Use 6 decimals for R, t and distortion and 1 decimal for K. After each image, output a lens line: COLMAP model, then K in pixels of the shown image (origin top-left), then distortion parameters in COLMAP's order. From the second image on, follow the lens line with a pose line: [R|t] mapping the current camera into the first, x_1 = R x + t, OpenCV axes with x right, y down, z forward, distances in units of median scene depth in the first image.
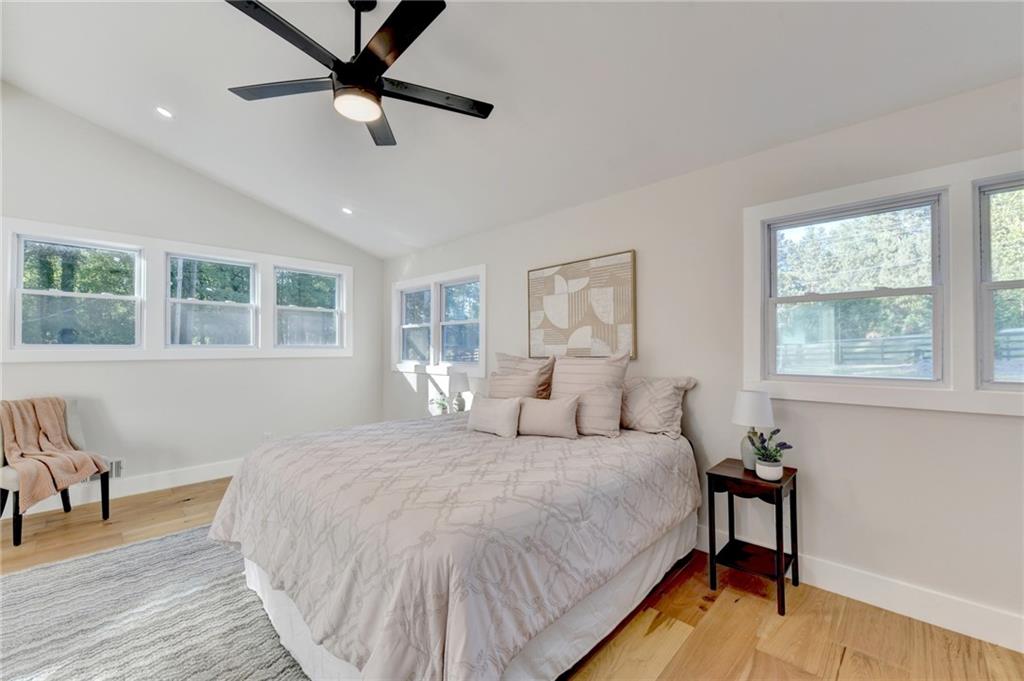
lens RADIAL K [[413.8, 0, 526.4], [0, 413.8, 345.5], [0, 0, 1]] dist [-0.010701, -0.000194]
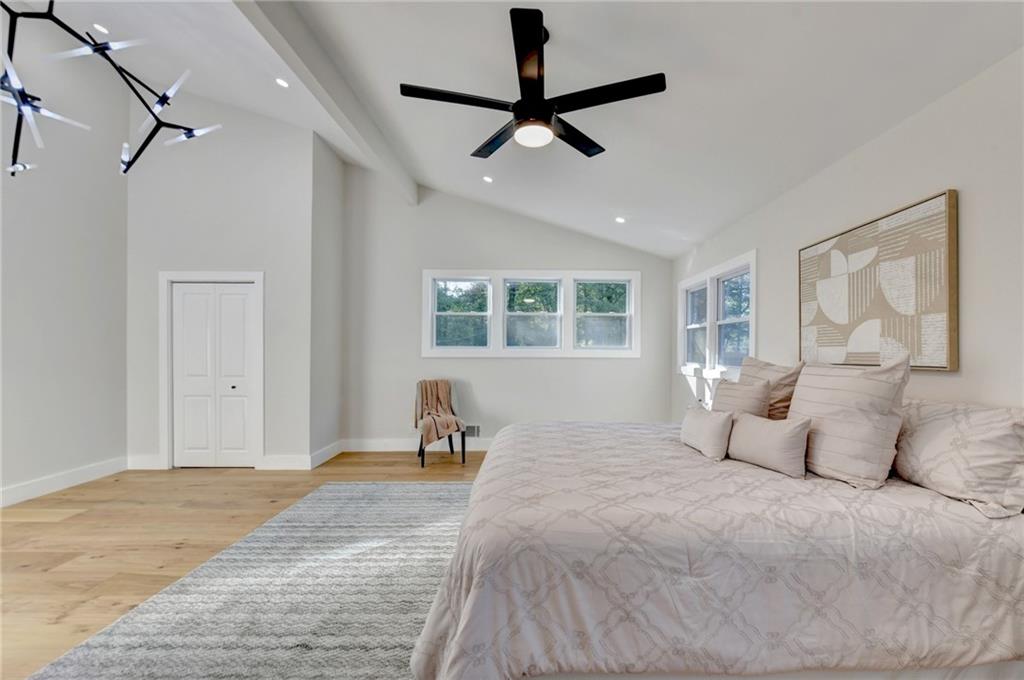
lens RADIAL K [[419.3, 0, 533.5], [0, 419.3, 348.8], [0, 0, 1]] dist [-0.009444, -0.000182]
pose [[0.689872, 0.004984, -0.723914, 0.259720], [-0.000910, 0.999981, 0.006017, -0.002495], [0.723931, -0.003493, 0.689864, 0.131405]]
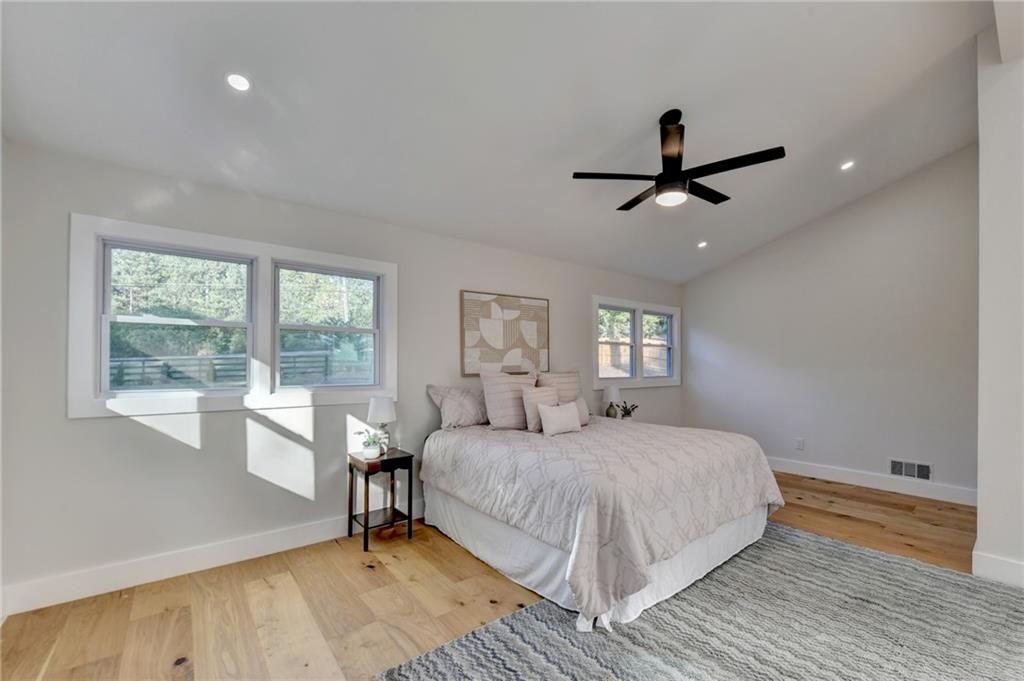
lens RADIAL K [[436.6, 0, 539.6], [0, 436.6, 361.0], [0, 0, 1]] dist [-0.010590, -0.000241]
pose [[0.109905, 0.011095, 0.993880, -1.218546], [-0.007176, 0.999920, -0.010369, 0.005935], [-0.993916, -0.005993, 0.109976, 0.798353]]
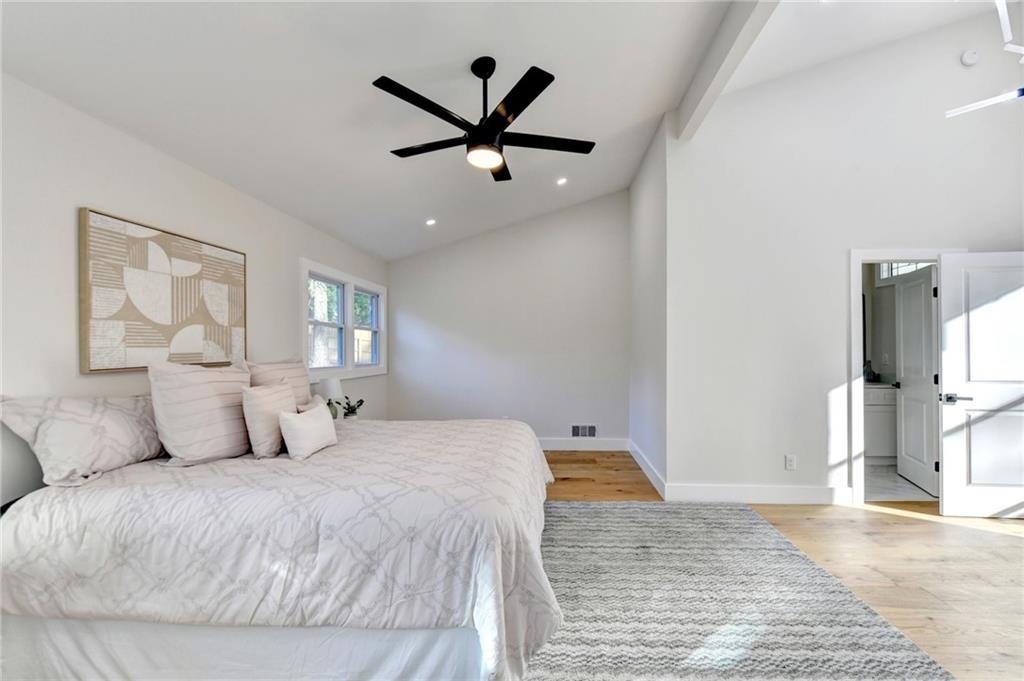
lens RADIAL K [[428.9, 0, 547.6], [0, 428.9, 346.1], [0, 0, 1]] dist [-0.010693, -0.000352]
pose [[-0.671492, 0.012592, 0.740905, -0.923900], [0.001551, 0.999877, -0.015587, 0.007750], [-0.741010, -0.009317, -0.671429, 1.069679]]
